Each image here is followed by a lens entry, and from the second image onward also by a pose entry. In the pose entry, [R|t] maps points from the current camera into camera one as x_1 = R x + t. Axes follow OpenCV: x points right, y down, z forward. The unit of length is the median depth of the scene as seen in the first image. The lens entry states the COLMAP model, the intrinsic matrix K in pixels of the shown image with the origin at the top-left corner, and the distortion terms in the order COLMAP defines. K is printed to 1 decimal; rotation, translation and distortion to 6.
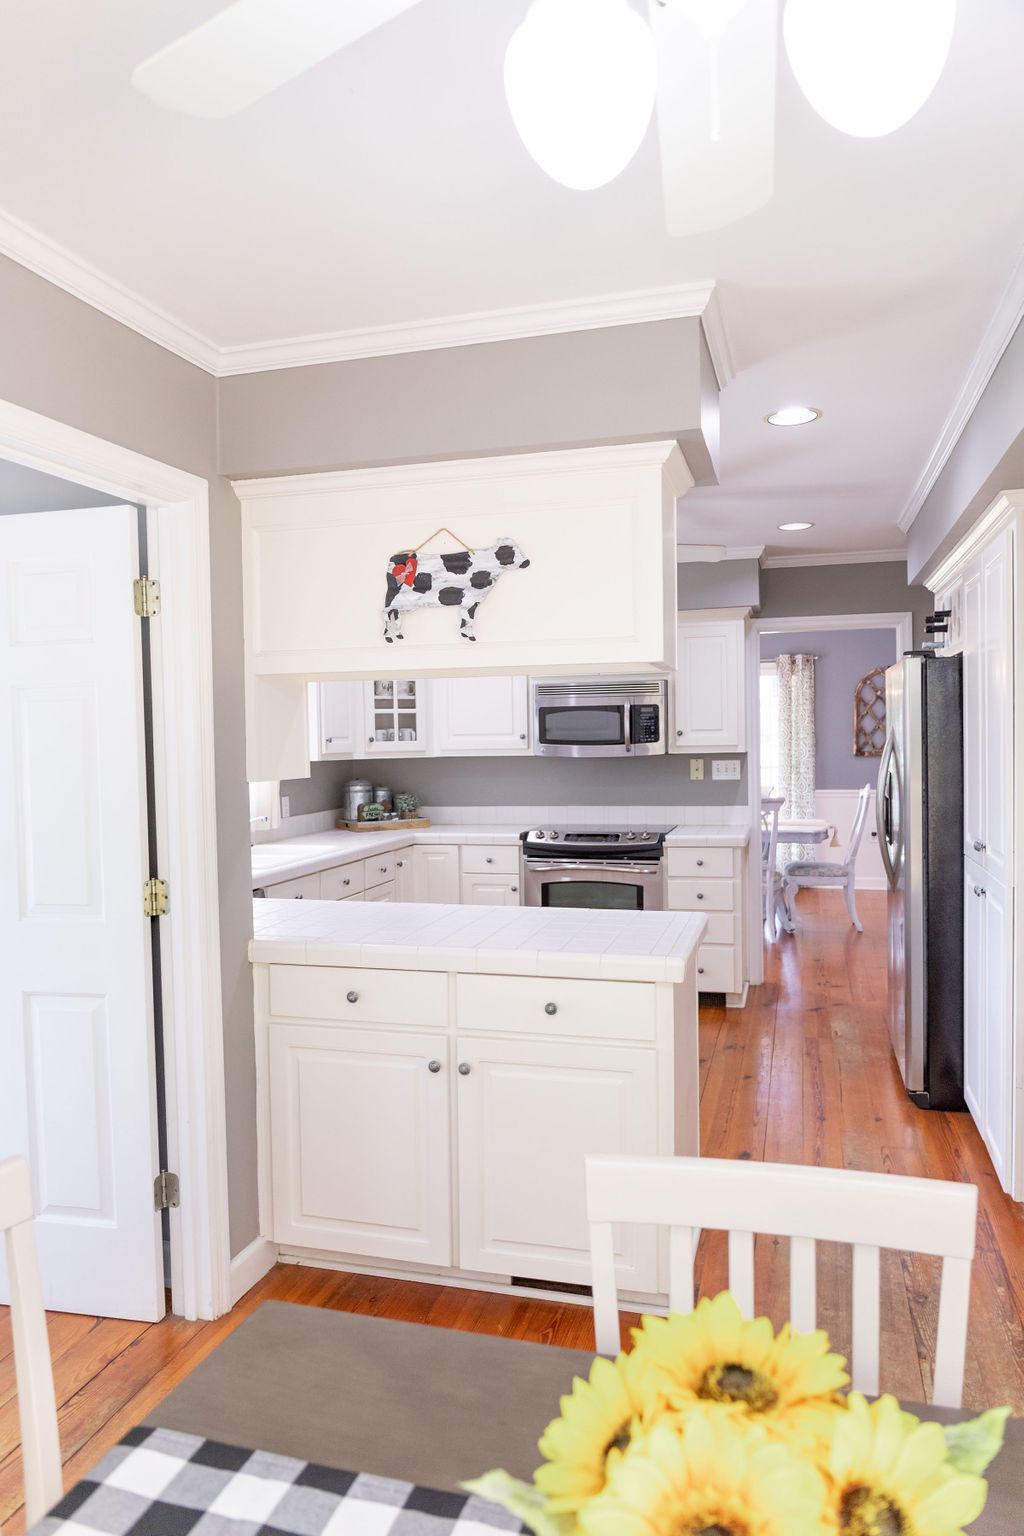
lens RADIAL K [[1039.9, 0, 506.9], [0, 1039.9, 770.5], [0, 0, 1]] dist [-0.016379, -0.020086]
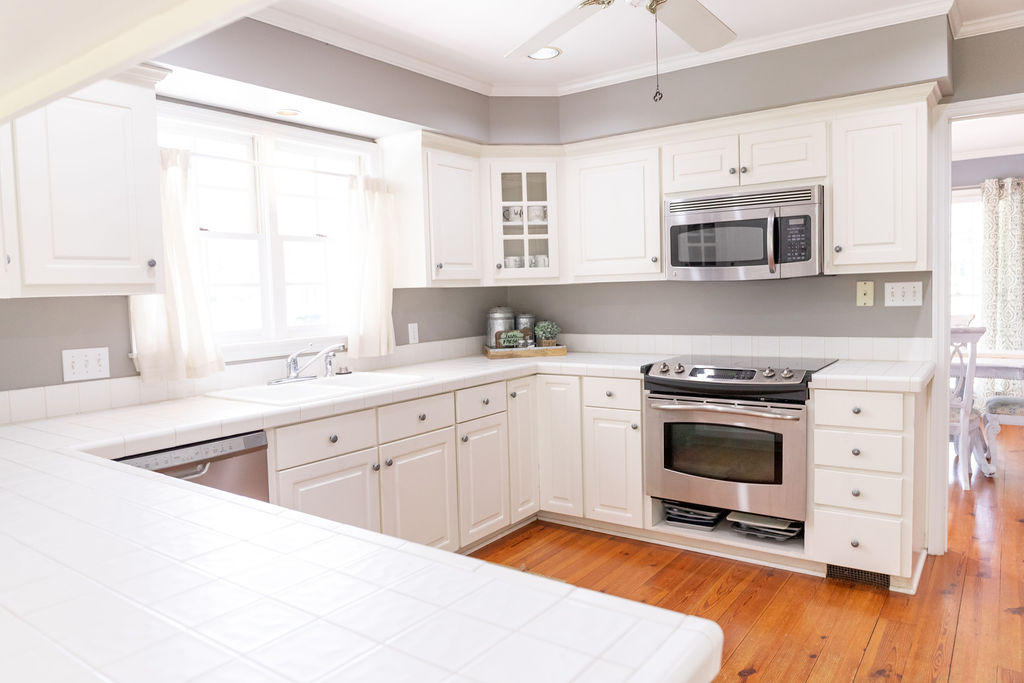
lens RADIAL K [[693.2, 0, 514.6], [0, 693.2, 335.4], [0, 0, 1]] dist [-0.016379, -0.020086]
pose [[0.939552, 0.011330, -0.342218, 0.108799], [0.004296, 0.998984, 0.044869, 0.006430], [0.342379, -0.043627, 0.938549, 0.380863]]
